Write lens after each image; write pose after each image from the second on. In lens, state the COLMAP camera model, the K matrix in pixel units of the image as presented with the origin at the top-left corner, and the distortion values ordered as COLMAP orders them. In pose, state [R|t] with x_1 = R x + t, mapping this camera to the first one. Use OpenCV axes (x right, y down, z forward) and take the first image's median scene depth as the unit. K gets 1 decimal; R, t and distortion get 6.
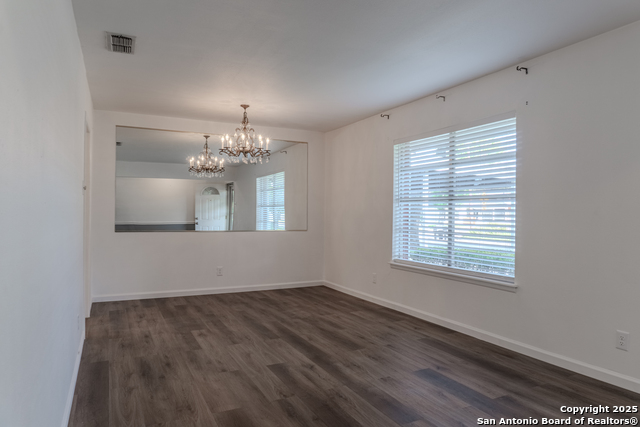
lens RADIAL K [[424.0, 0, 320.0], [0, 424.0, 217.0], [0, 0, 1]] dist [-0.027725, 0.000194]
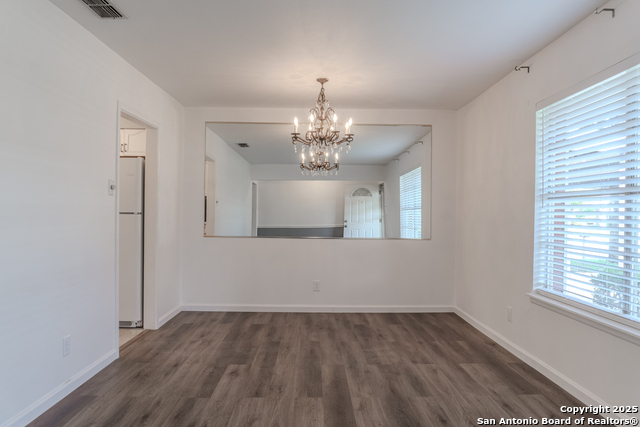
lens RADIAL K [[424.0, 0, 320.0], [0, 424.0, 217.0], [0, 0, 1]] dist [-0.027725, 0.000194]
pose [[0.902467, 0.003521, -0.430745, 0.203032], [-0.006859, 0.999957, -0.006195, -0.004703], [0.430705, 0.008546, 0.902452, 0.378523]]
